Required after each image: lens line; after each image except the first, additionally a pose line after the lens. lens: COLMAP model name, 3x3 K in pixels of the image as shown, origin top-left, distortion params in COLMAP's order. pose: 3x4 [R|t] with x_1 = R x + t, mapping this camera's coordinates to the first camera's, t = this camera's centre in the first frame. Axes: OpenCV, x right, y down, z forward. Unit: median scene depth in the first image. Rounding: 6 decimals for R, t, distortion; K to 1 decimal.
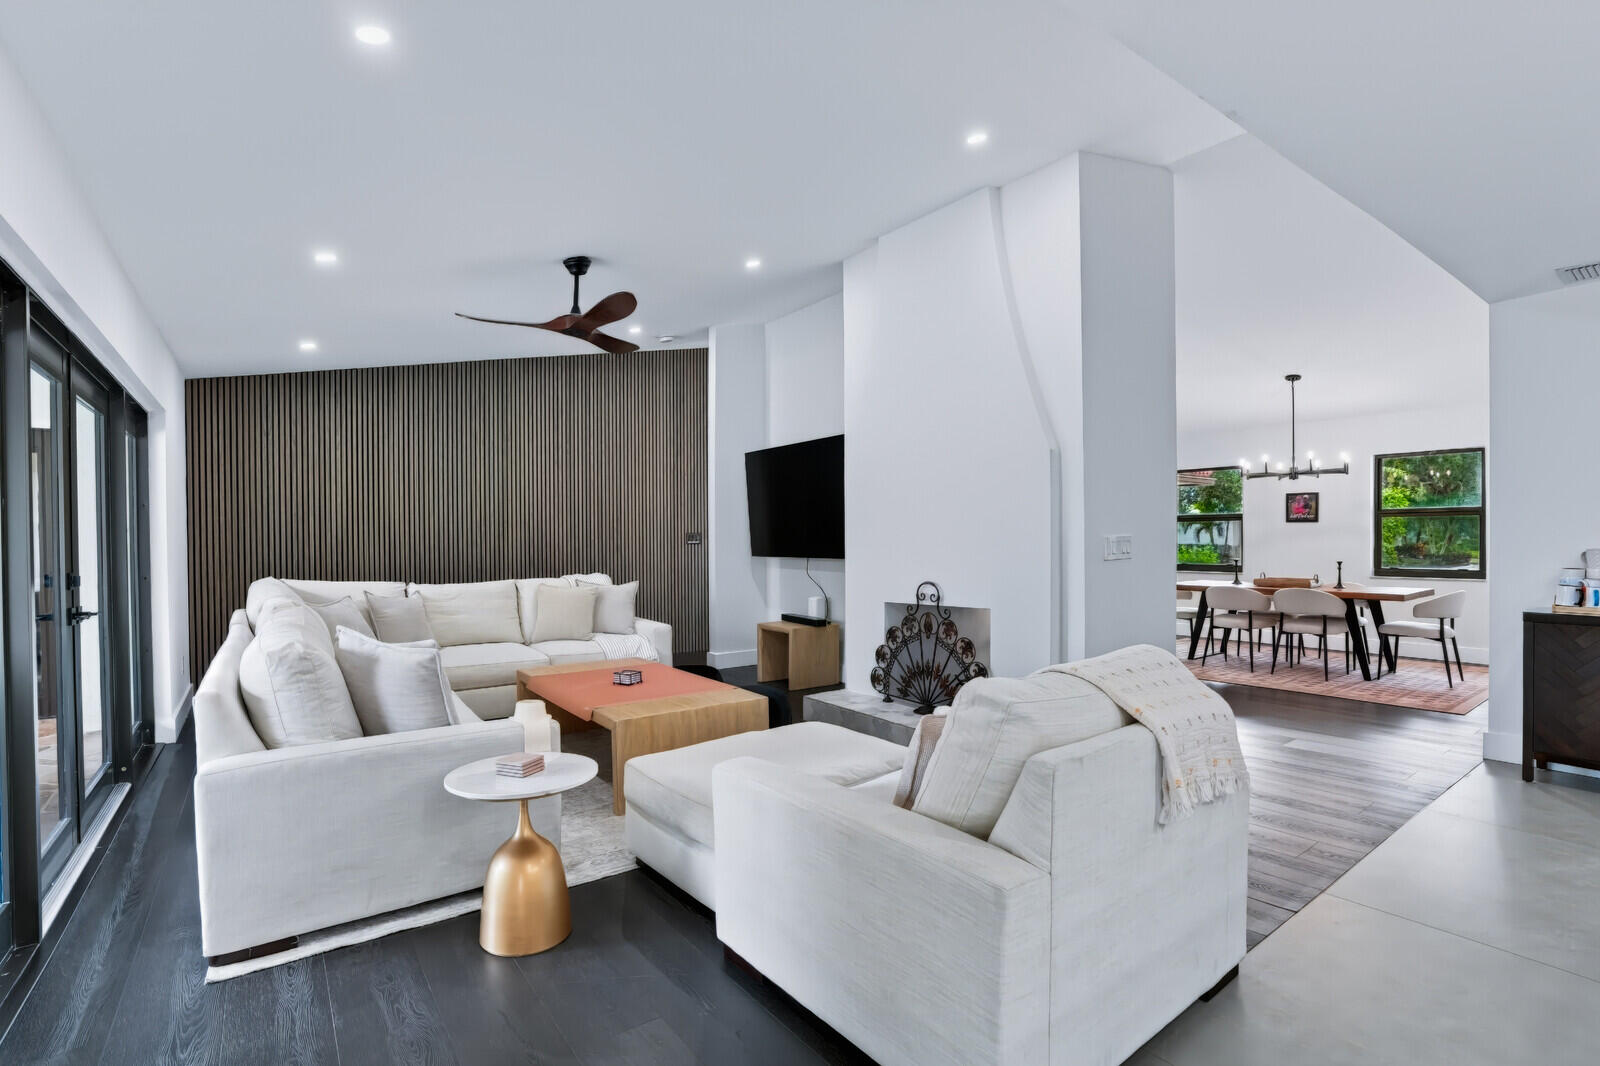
lens RADIAL K [[749.0, 0, 798.0], [0, 749.0, 548.5], [0, 0, 1]] dist [-0.062359, 0.021967]
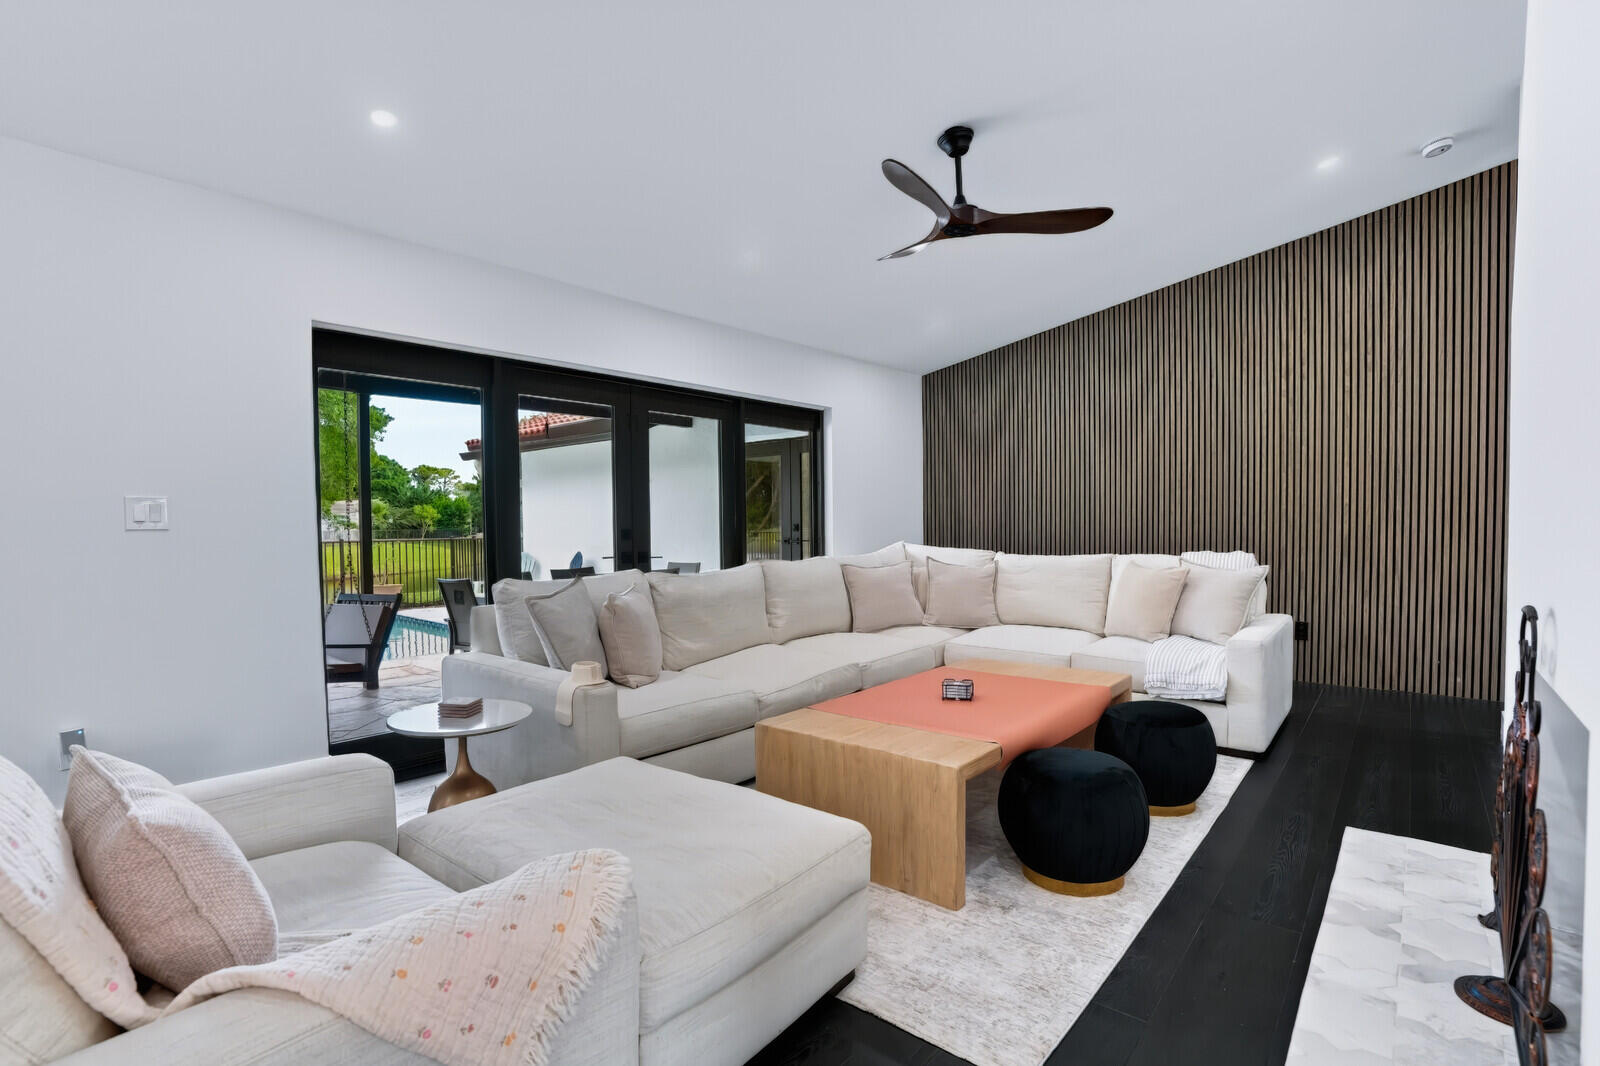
lens RADIAL K [[749.0, 0, 795.8], [0, 749.0, 546.6], [0, 0, 1]] dist [-0.062359, 0.021967]
pose [[0.235013, 0.039889, -0.971173, 0.392987], [-0.005661, 0.999197, 0.039670, 0.004848], [0.971976, -0.003825, 0.235050, 0.607642]]
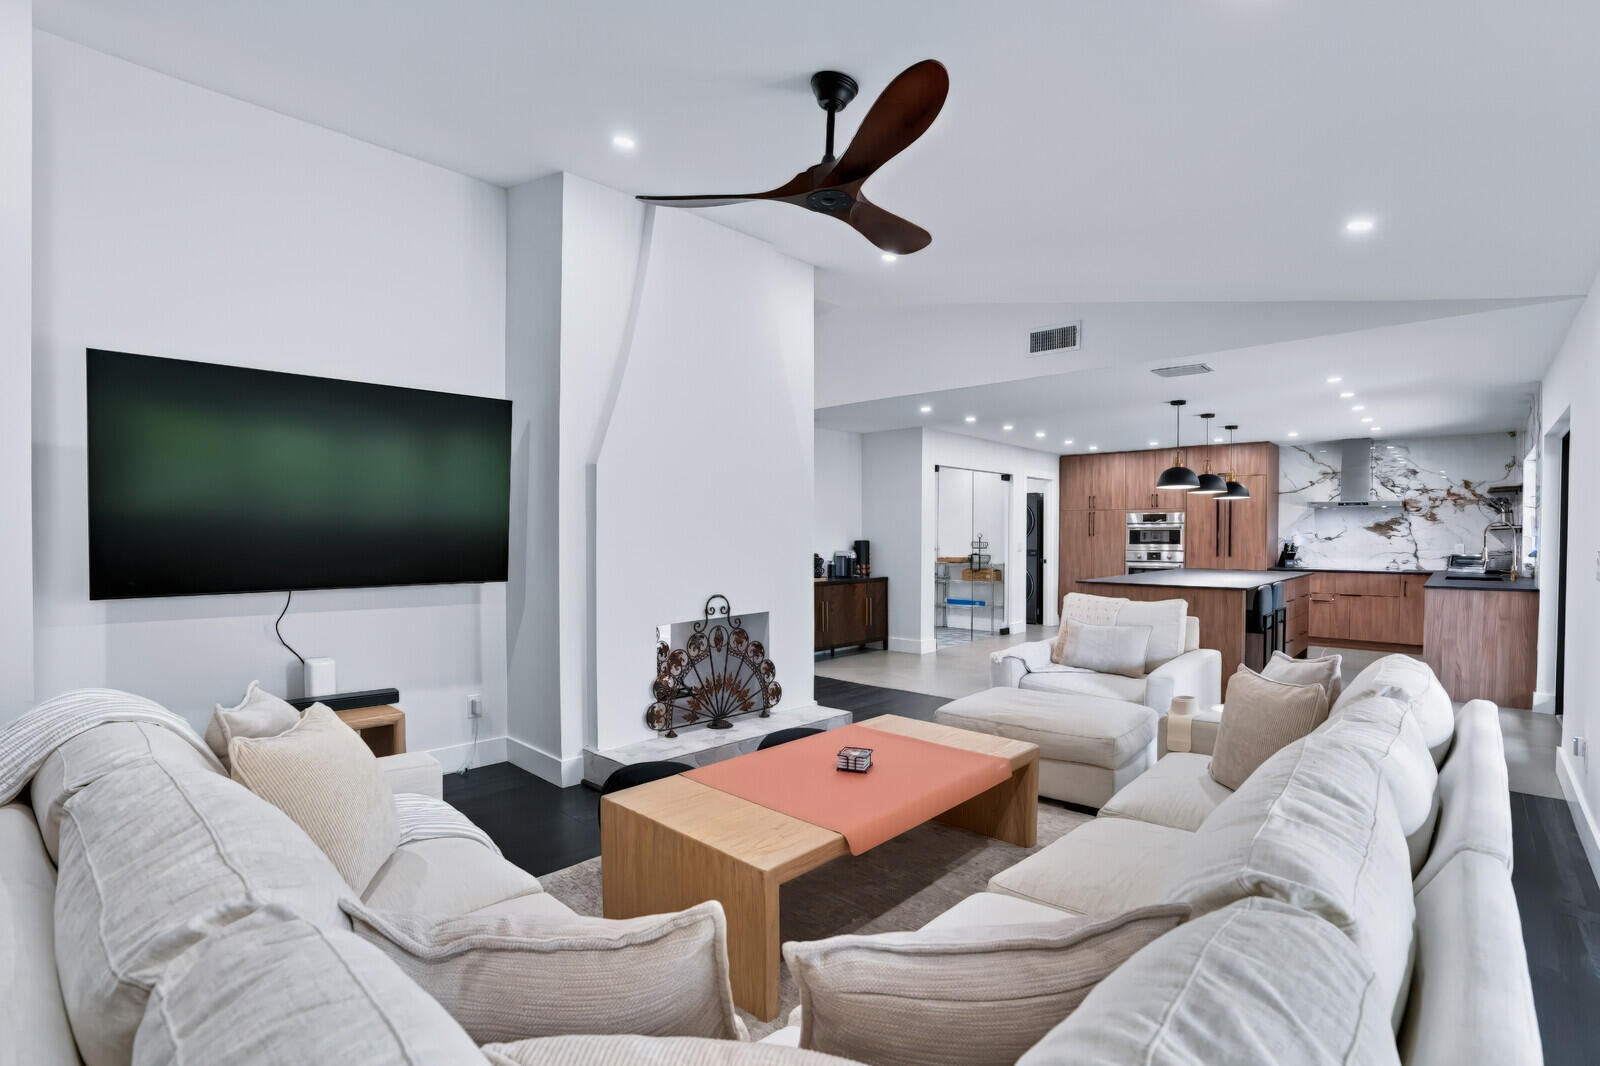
lens RADIAL K [[749.0, 0, 785.6], [0, 749.0, 532.5], [0, 0, 1]] dist [-0.062359, 0.021967]
pose [[-0.183113, 0.008517, 0.983055, -0.805623], [0.013619, 0.999888, -0.006126, -0.030289], [-0.982998, 0.012267, -0.183208, 1.073267]]
